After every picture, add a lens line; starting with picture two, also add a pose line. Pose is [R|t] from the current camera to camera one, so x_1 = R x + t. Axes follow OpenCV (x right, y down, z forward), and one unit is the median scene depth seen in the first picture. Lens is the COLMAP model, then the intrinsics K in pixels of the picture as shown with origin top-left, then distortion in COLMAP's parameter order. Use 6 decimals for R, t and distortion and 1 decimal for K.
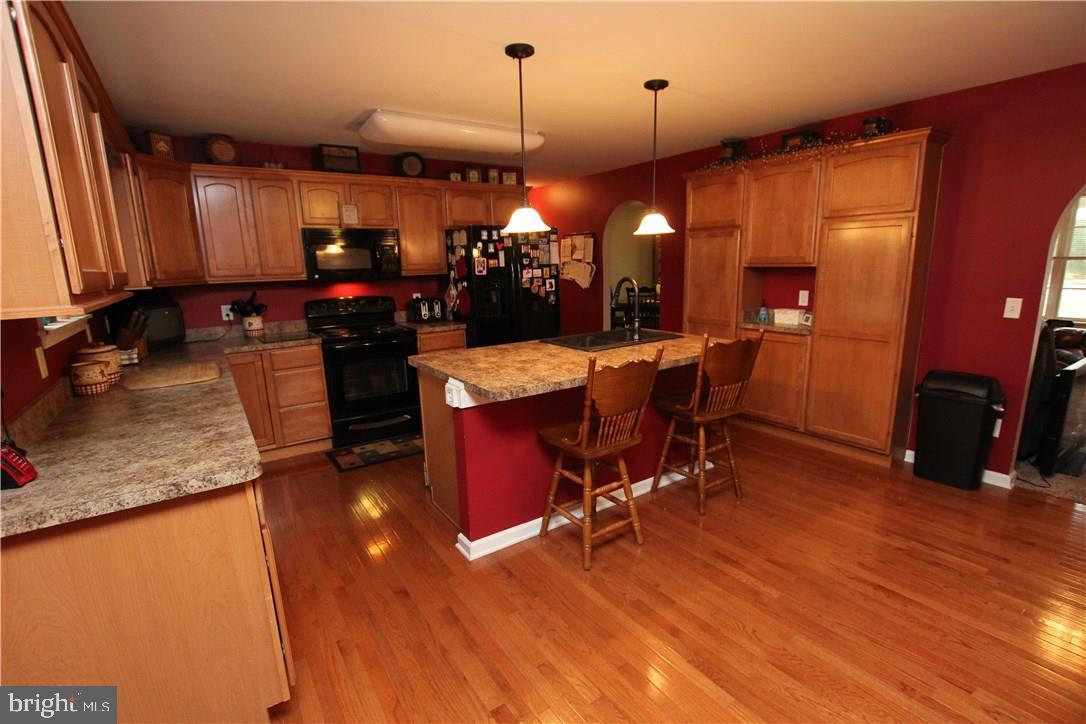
lens RADIAL K [[516.7, 0, 543.0], [0, 516.7, 362.0], [0, 0, 1]] dist [-0.001415, -0.000114]
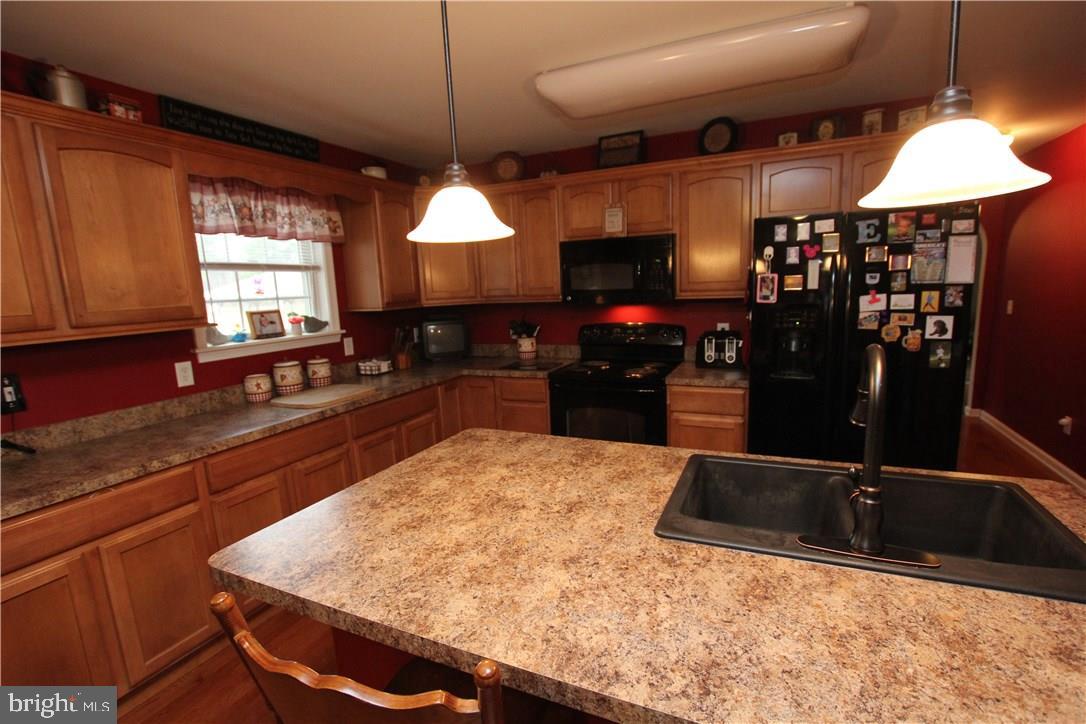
lens RADIAL K [[516.7, 0, 543.0], [0, 516.7, 362.0], [0, 0, 1]] dist [-0.001415, -0.000114]
pose [[0.514752, 0.138627, -0.846057, 0.240374], [-0.139024, 0.987277, 0.077182, -0.108678], [0.845992, 0.077892, 0.527475, 0.468401]]
